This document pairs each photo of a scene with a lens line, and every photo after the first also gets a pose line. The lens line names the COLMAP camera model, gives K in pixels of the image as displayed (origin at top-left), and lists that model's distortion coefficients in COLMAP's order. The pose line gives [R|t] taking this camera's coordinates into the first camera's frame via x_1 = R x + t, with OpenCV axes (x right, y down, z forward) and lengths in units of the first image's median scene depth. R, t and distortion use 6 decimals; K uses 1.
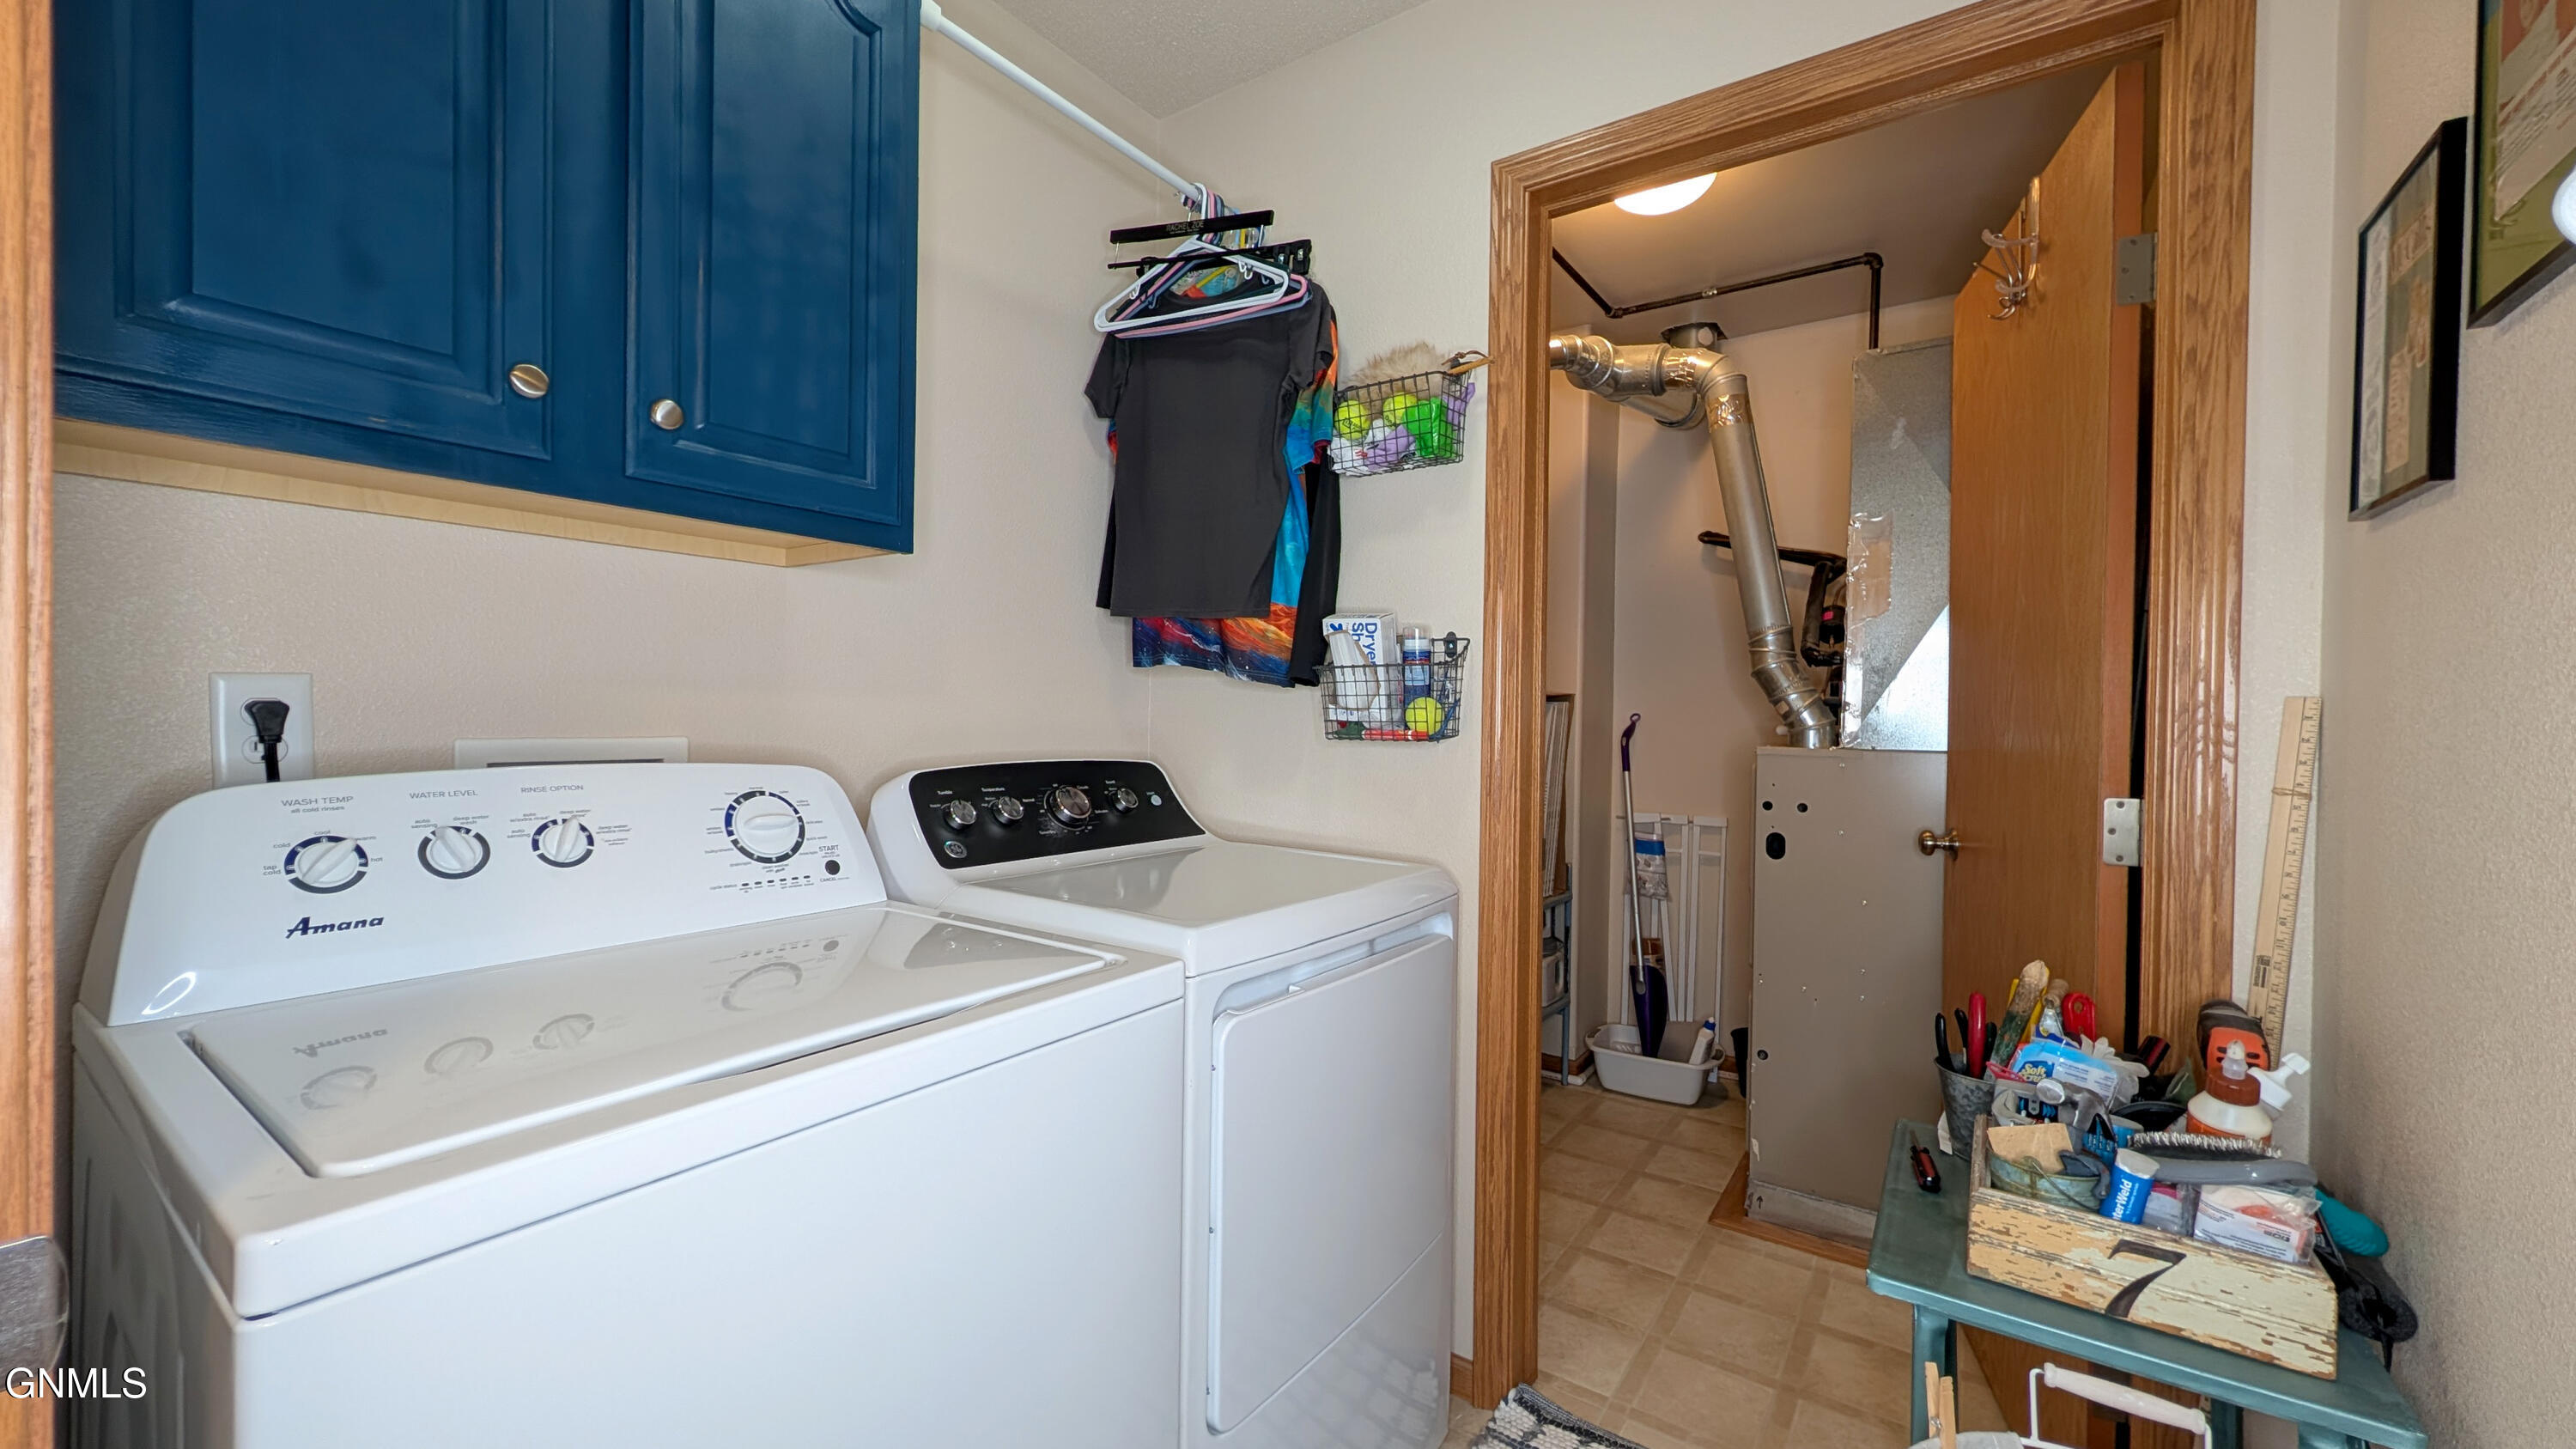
lens RADIAL K [[984.3, 0, 1288.0], [0, 984.3, 724.5], [0, 0, 1]] dist [-0.000352, -0.000052]
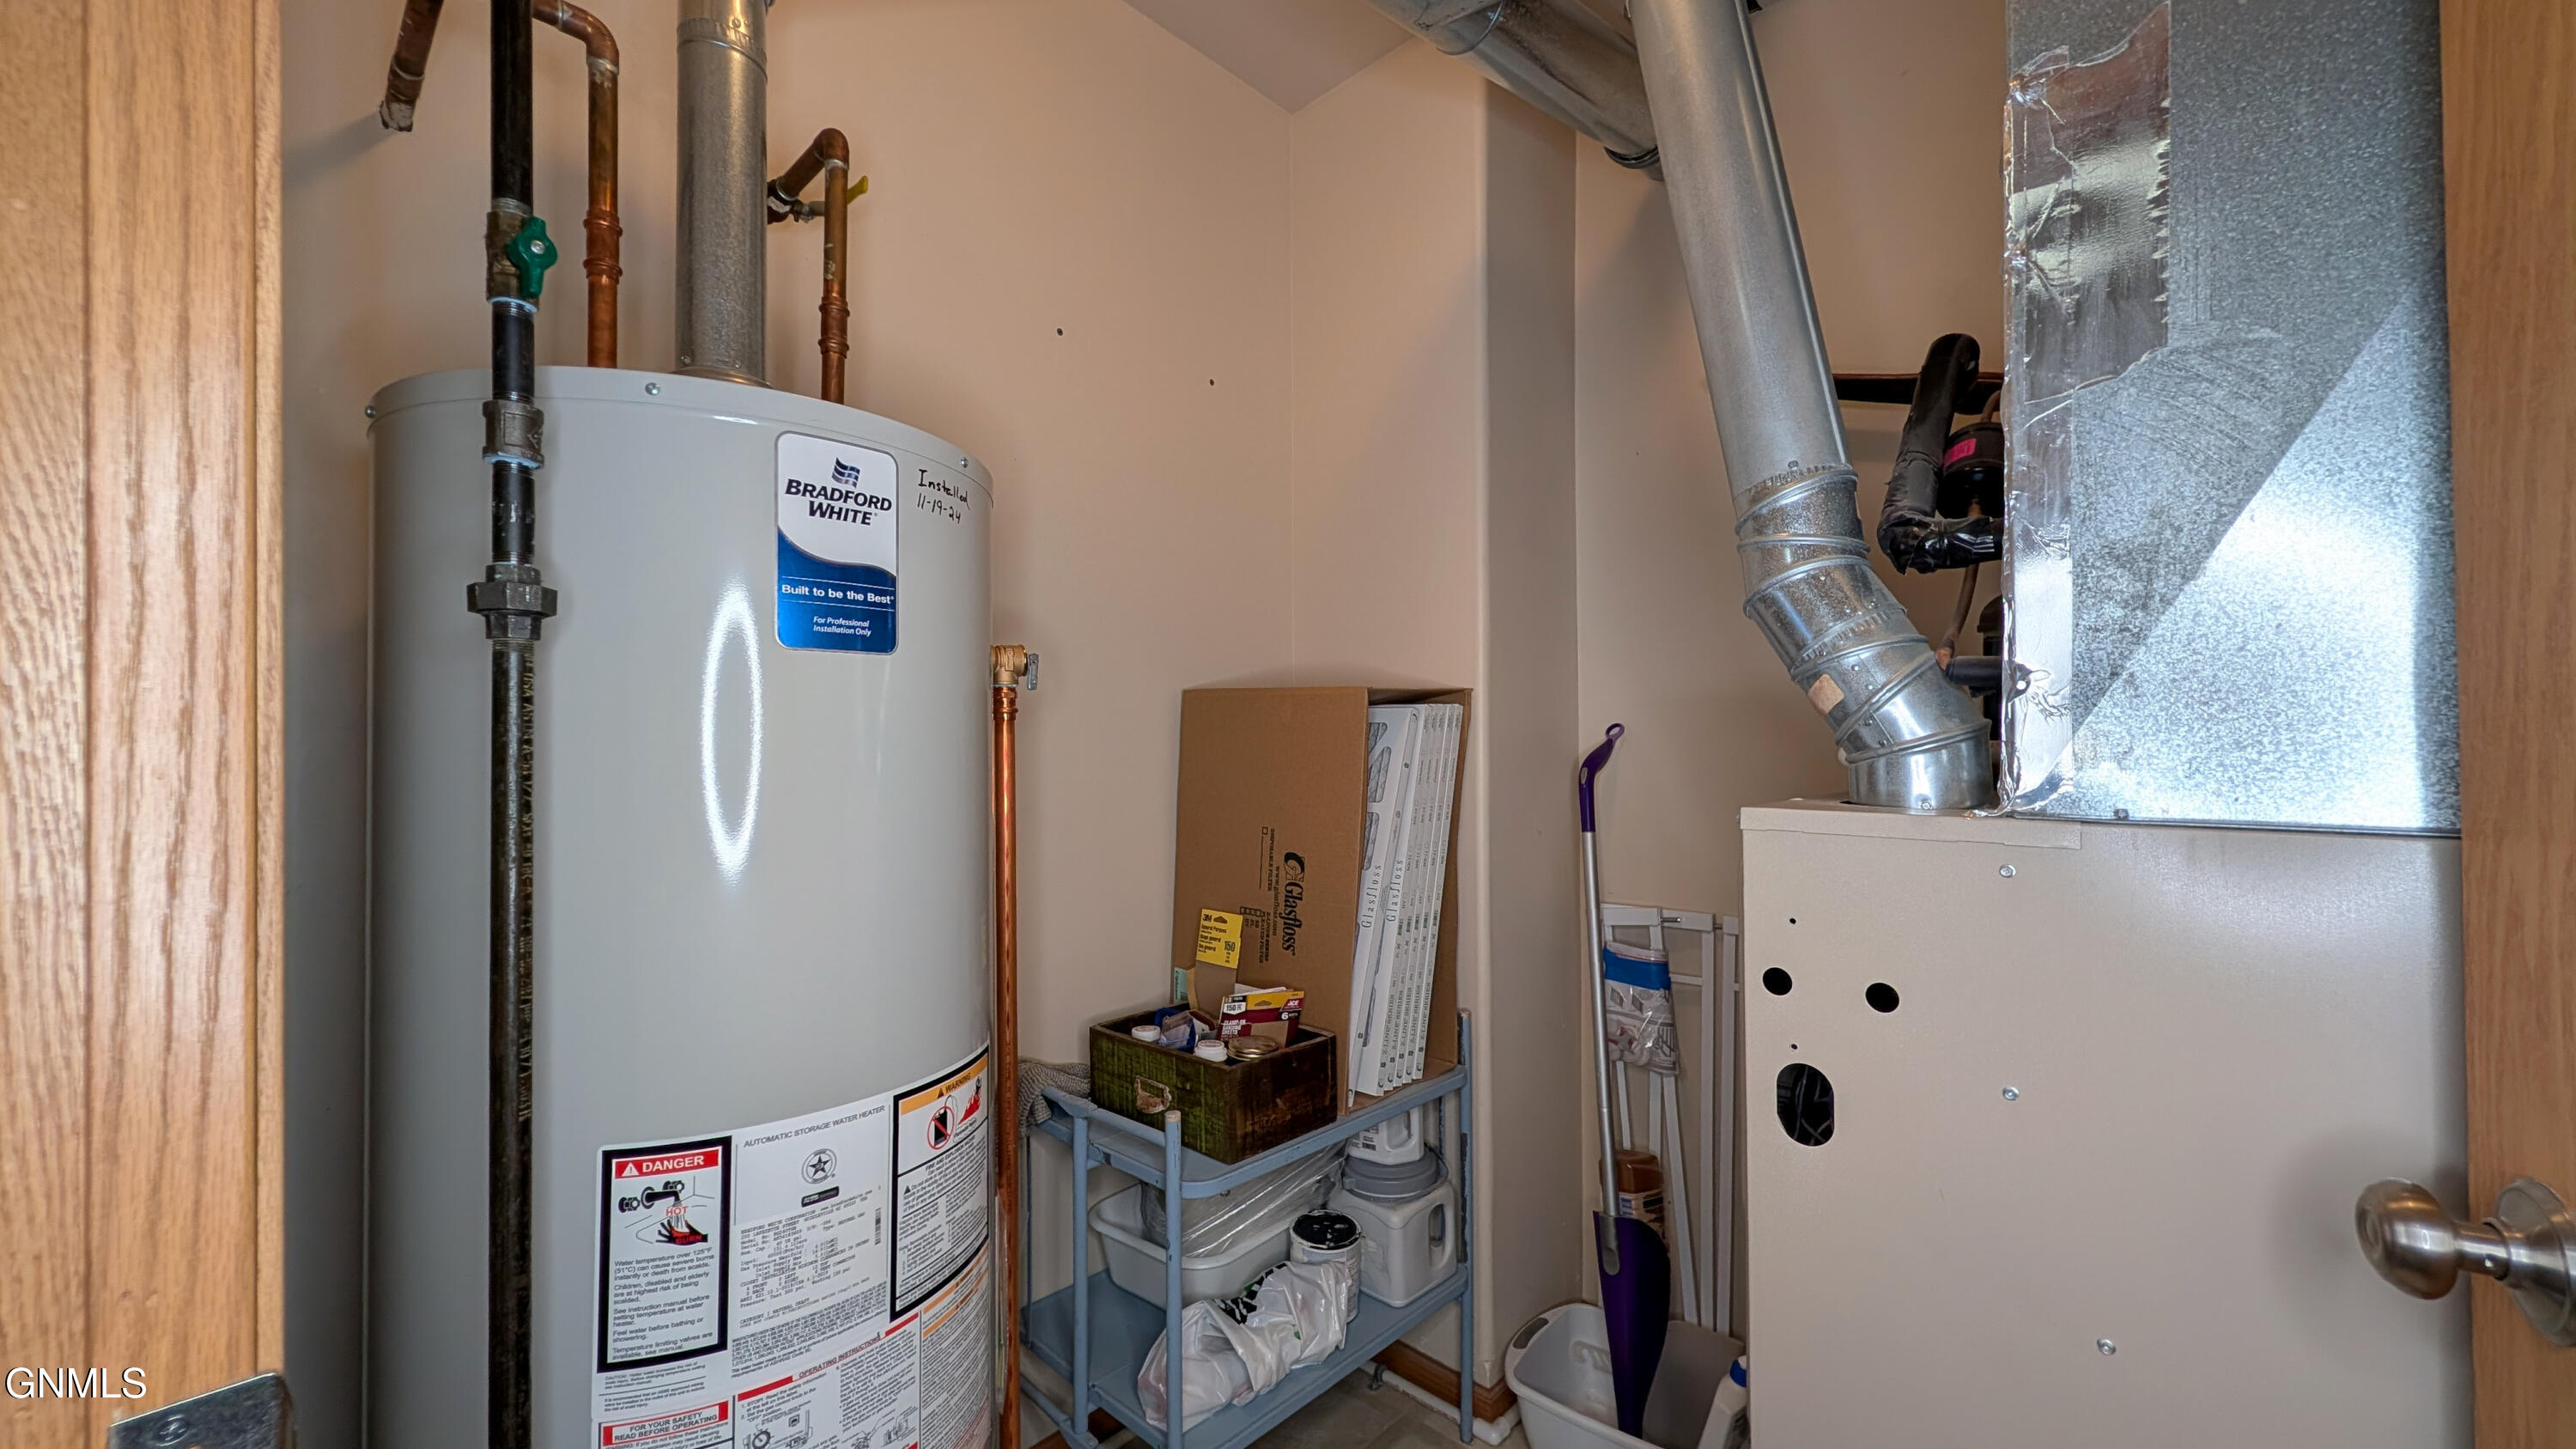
lens RADIAL K [[984.3, 0, 1288.0], [0, 984.3, 724.5], [0, 0, 1]] dist [-0.000352, -0.000052]
pose [[0.989527, -0.021800, -0.142693, 0.356782], [0.018499, 0.999531, -0.024415, -0.000714], [0.143158, 0.021520, 0.989466, 0.614754]]
